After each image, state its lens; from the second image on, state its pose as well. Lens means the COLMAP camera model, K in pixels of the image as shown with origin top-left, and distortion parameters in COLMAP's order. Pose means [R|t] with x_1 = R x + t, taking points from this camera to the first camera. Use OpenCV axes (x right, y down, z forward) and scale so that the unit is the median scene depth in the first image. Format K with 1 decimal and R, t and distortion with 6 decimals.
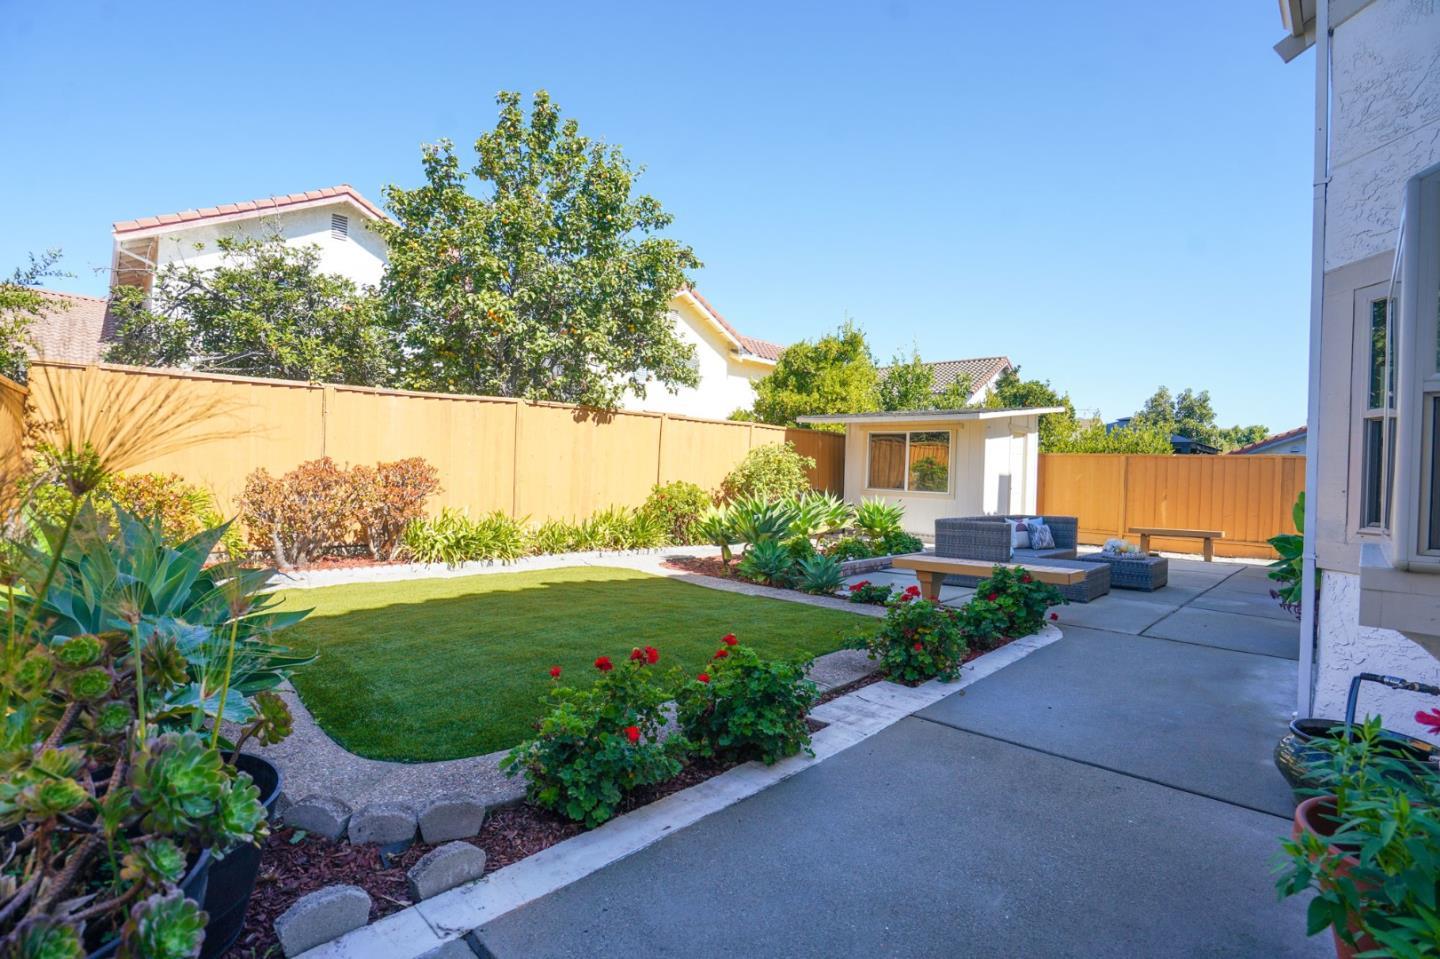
lens RADIAL K [[678.2, 0, 710.4], [0, 678.2, 480.9], [0, 0, 1]] dist [-0.042807, 0.011060]
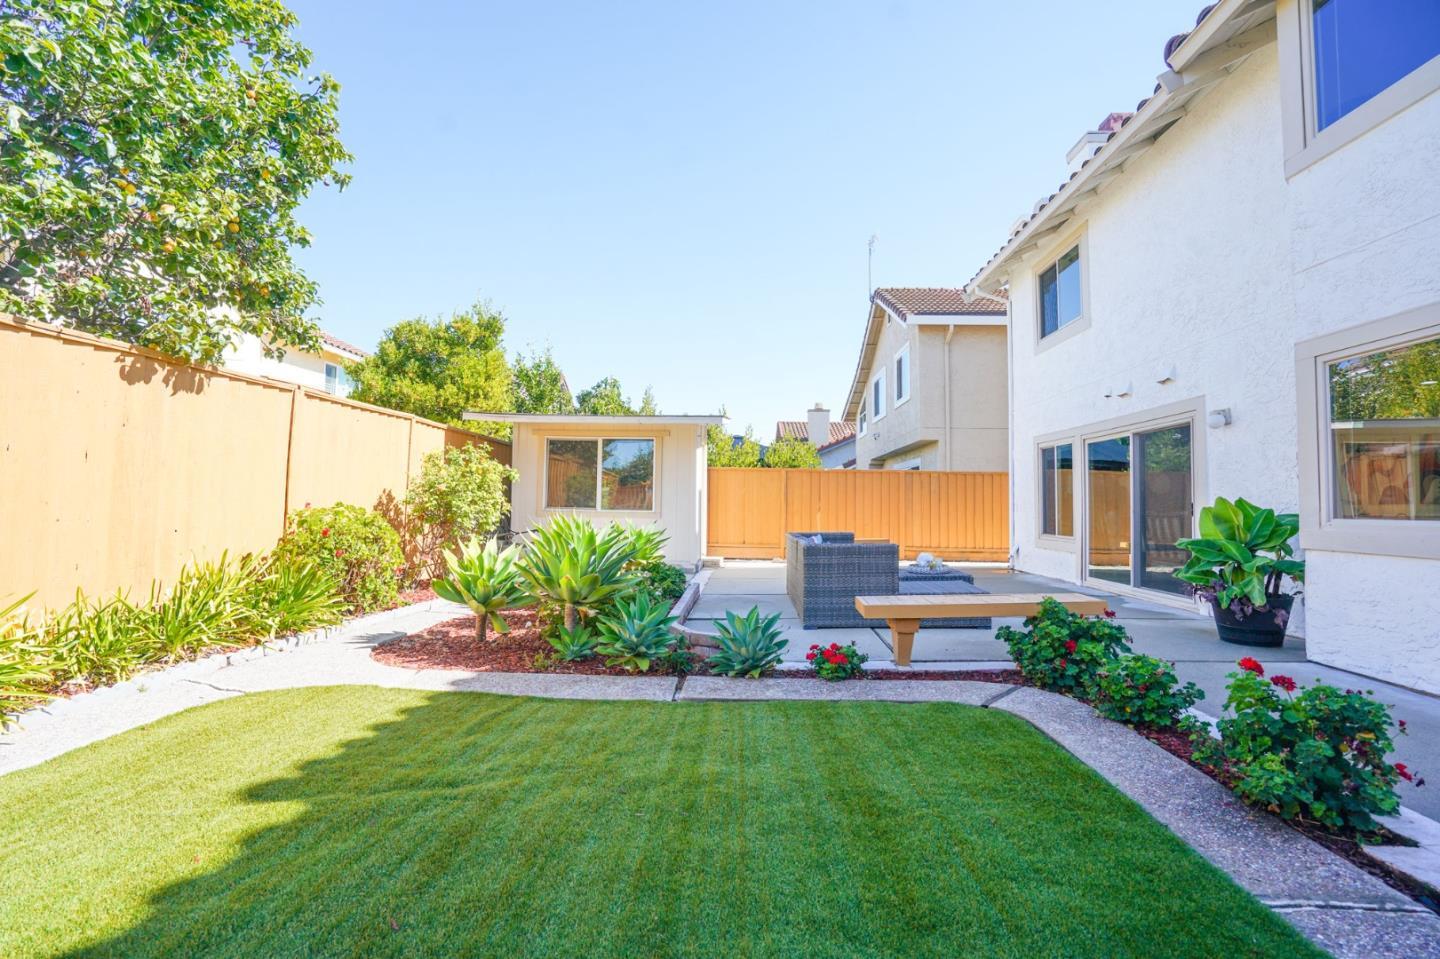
lens RADIAL K [[678.2, 0, 725.9], [0, 678.2, 486.2], [0, 0, 1]] dist [-0.042807, 0.011060]
pose [[0.747533, -0.004520, 0.664209, -0.172353], [0.018394, 0.999734, -0.013898, 0.000240], [-0.663970, 0.022607, 0.747418, 0.340754]]
